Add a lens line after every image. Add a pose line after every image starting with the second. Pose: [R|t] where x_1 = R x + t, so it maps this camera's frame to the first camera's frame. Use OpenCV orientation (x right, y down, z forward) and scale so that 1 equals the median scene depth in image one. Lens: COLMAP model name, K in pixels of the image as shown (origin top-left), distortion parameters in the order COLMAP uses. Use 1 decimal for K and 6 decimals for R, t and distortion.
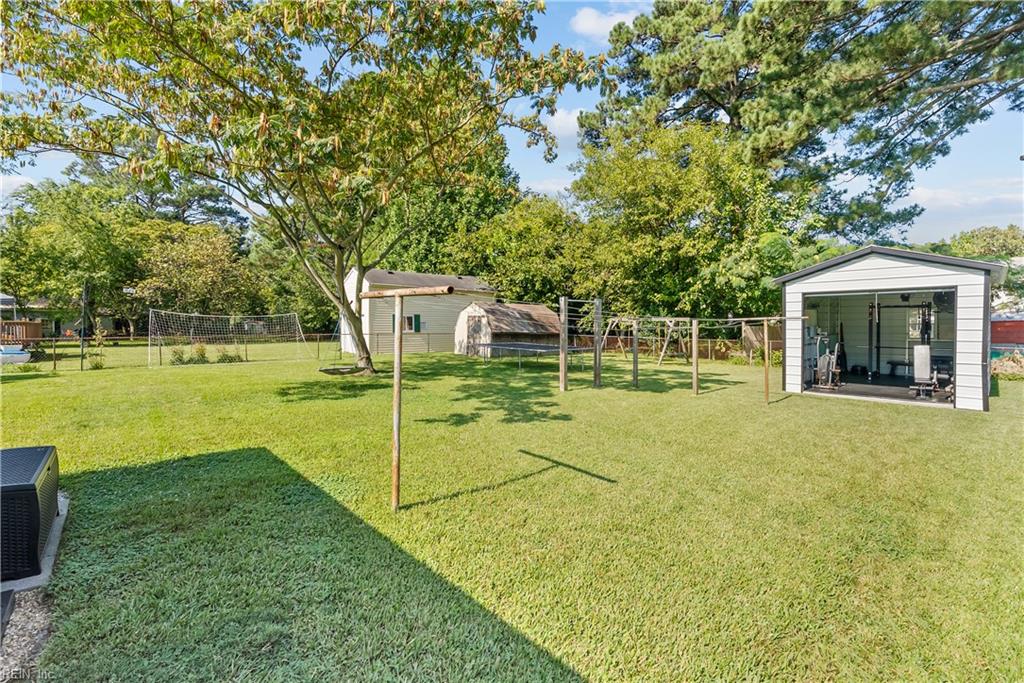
lens RADIAL K [[458.8, 0, 515.8], [0, 458.8, 329.0], [0, 0, 1]] dist [-0.001432, -0.000327]
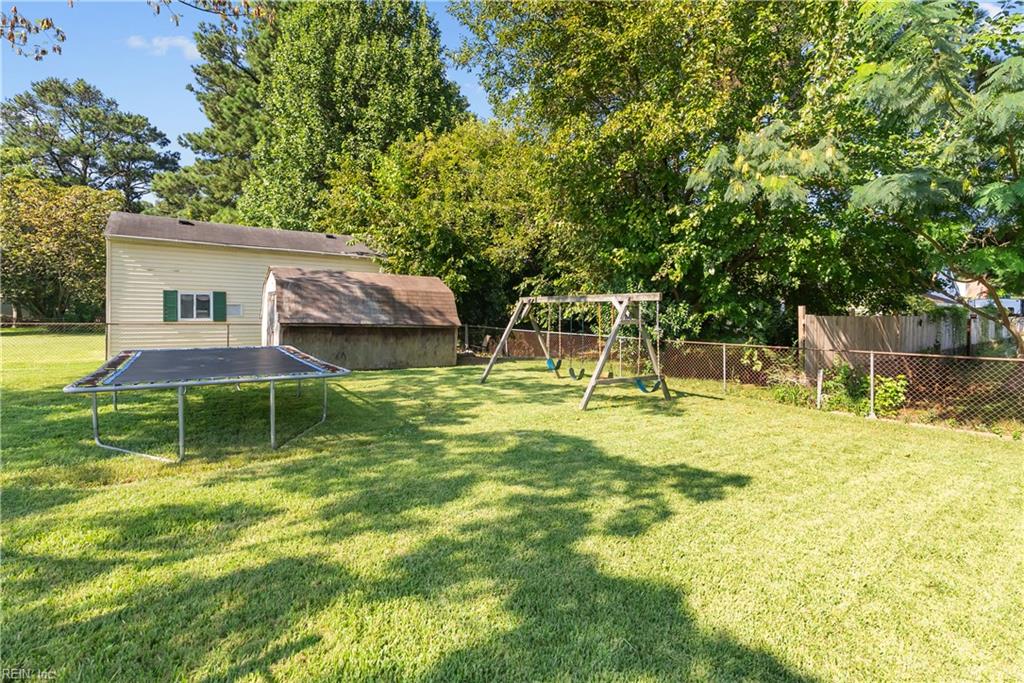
lens RADIAL K [[467.1, 0, 515.2], [0, 467.1, 314.4], [0, 0, 1]] dist [-0.016934, -0.000068]
pose [[0.995516, 0.009244, -0.094138, 0.250497], [-0.009999, 0.999922, -0.007549, -0.001750], [0.094061, 0.008456, 0.995531, 0.502794]]
